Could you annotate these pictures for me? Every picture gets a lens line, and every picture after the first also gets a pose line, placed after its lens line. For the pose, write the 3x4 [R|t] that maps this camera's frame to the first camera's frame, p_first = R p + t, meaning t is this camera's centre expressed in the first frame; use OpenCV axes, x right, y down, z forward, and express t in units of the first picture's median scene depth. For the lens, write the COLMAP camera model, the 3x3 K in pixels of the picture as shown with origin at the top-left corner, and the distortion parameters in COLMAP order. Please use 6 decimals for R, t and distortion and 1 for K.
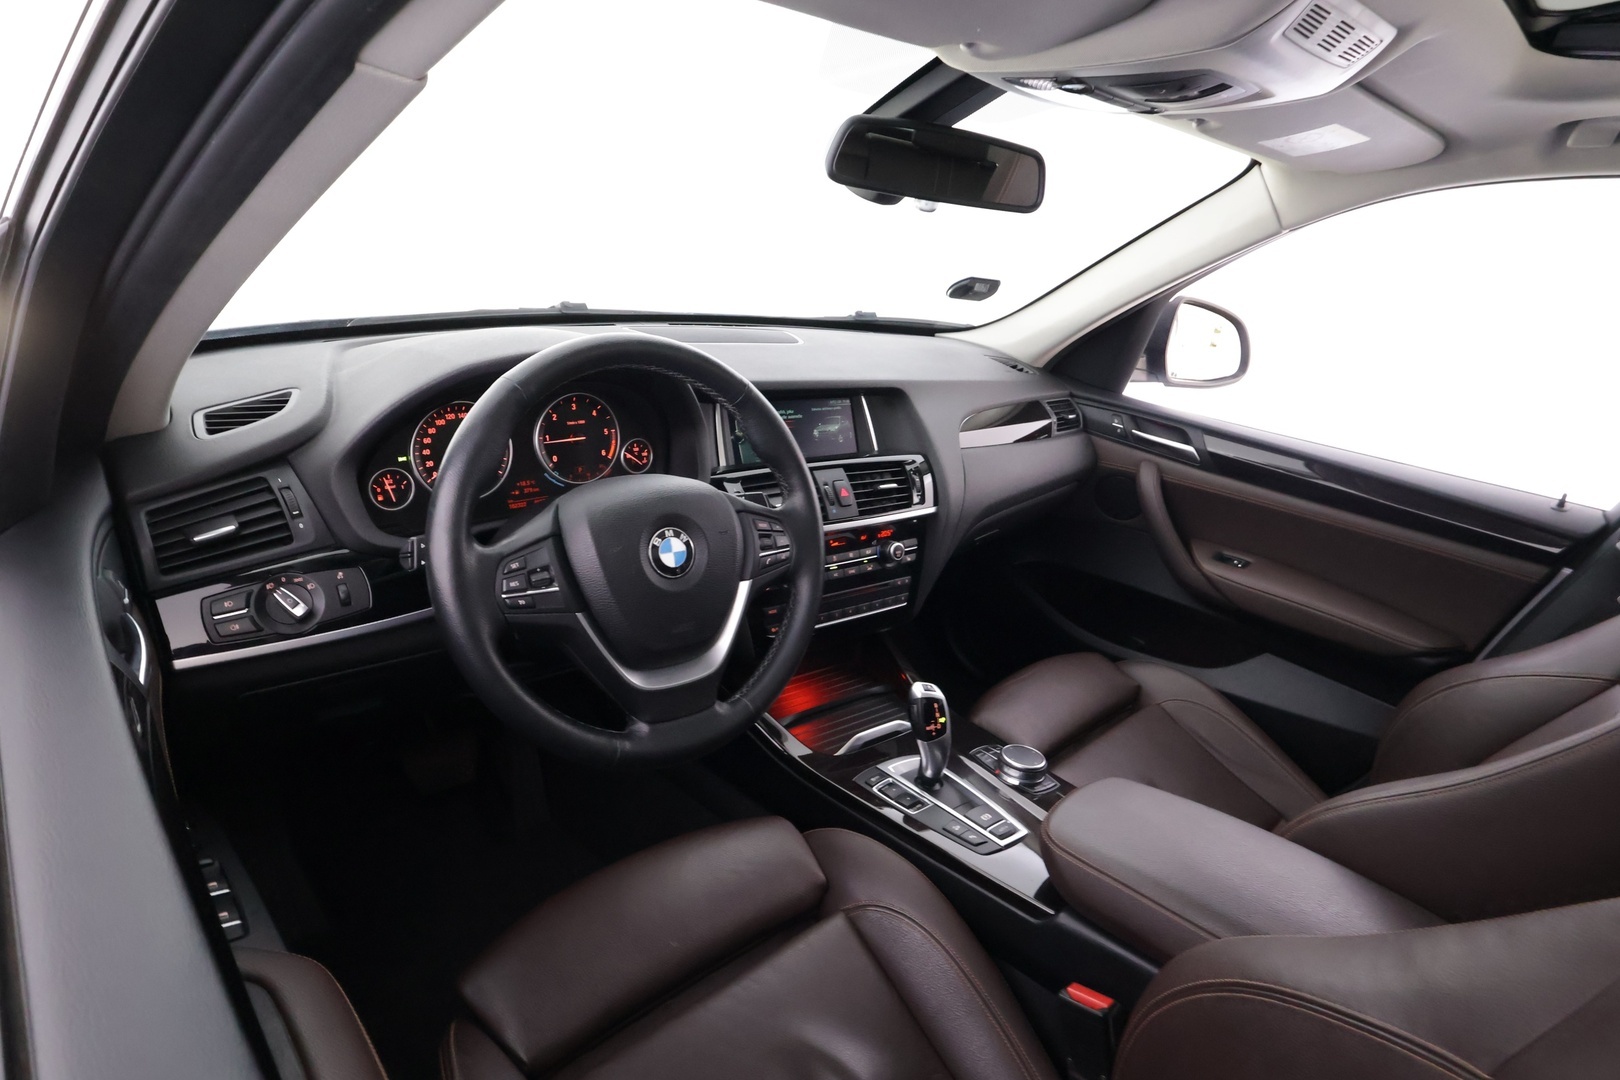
lens RADIAL K [[896.8, 0, 811.4], [0, 896.8, 579.3], [0, 0, 1]] dist [0.023129, 0.000207]
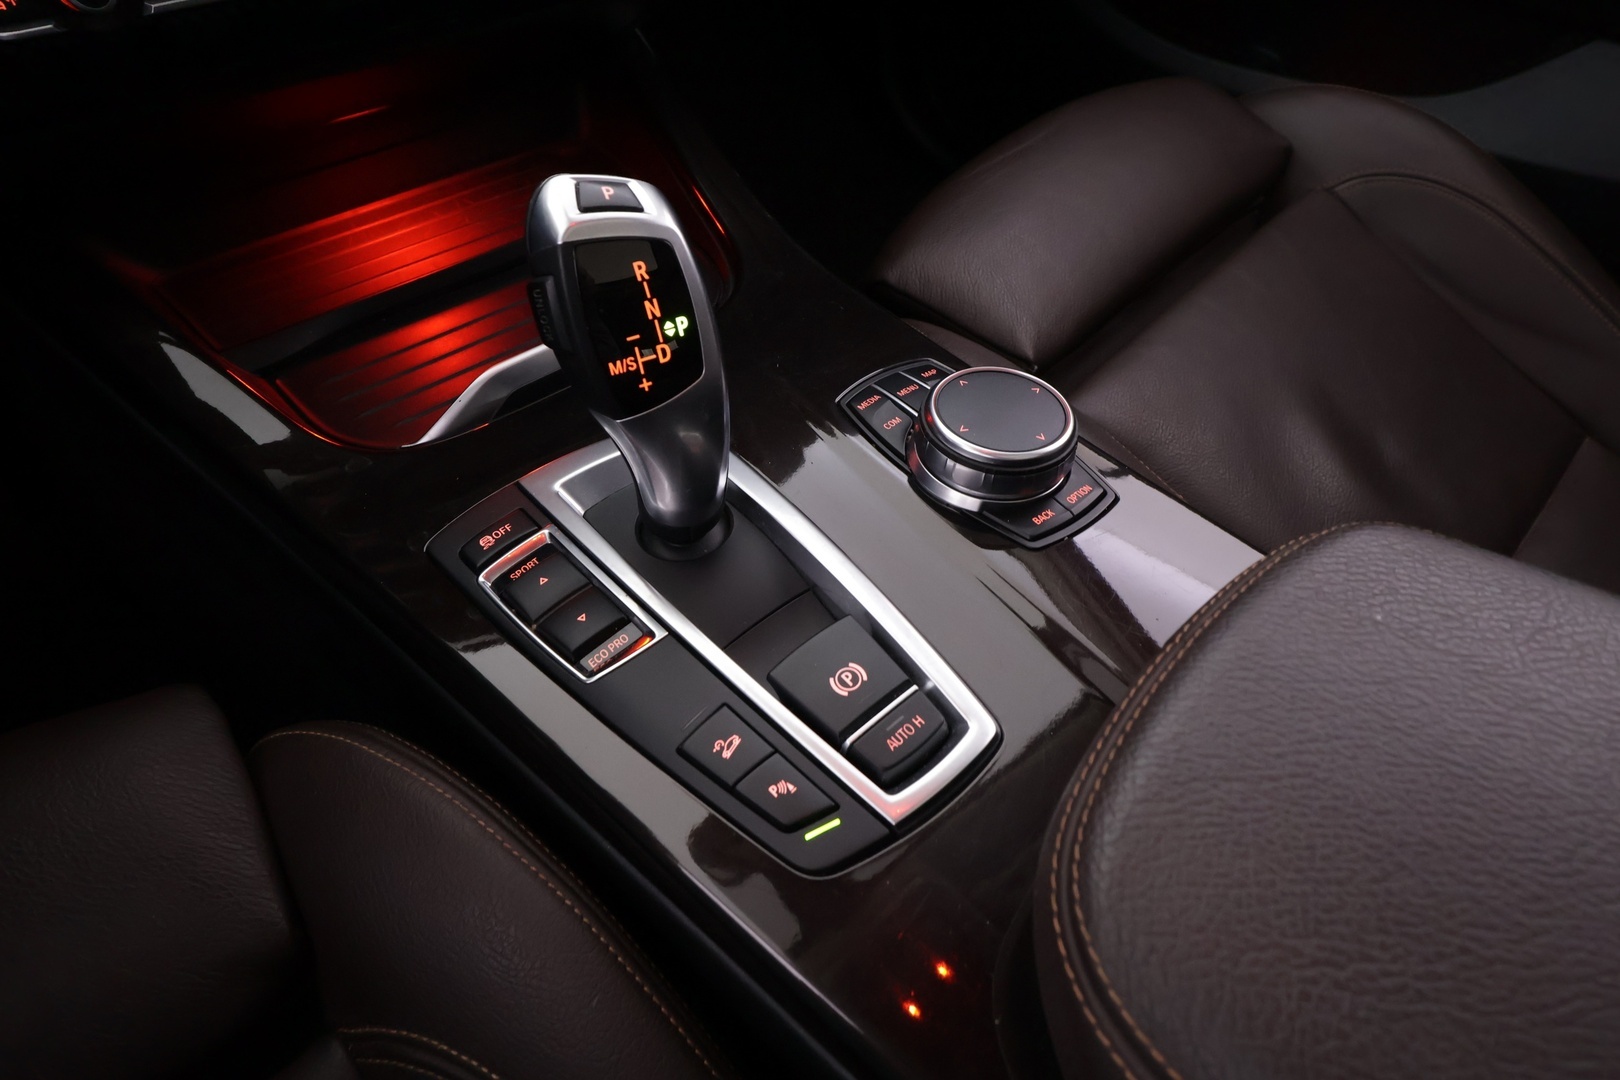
lens RADIAL K [[896.8, 0, 811.4], [0, 896.8, 579.3], [0, 0, 1]] dist [0.023129, 0.000207]
pose [[0.997265, -0.071406, -0.019092, 0.183981], [0.071559, 0.868038, 0.491314, 0.097069], [-0.018511, -0.491336, 0.870773, 0.745740]]
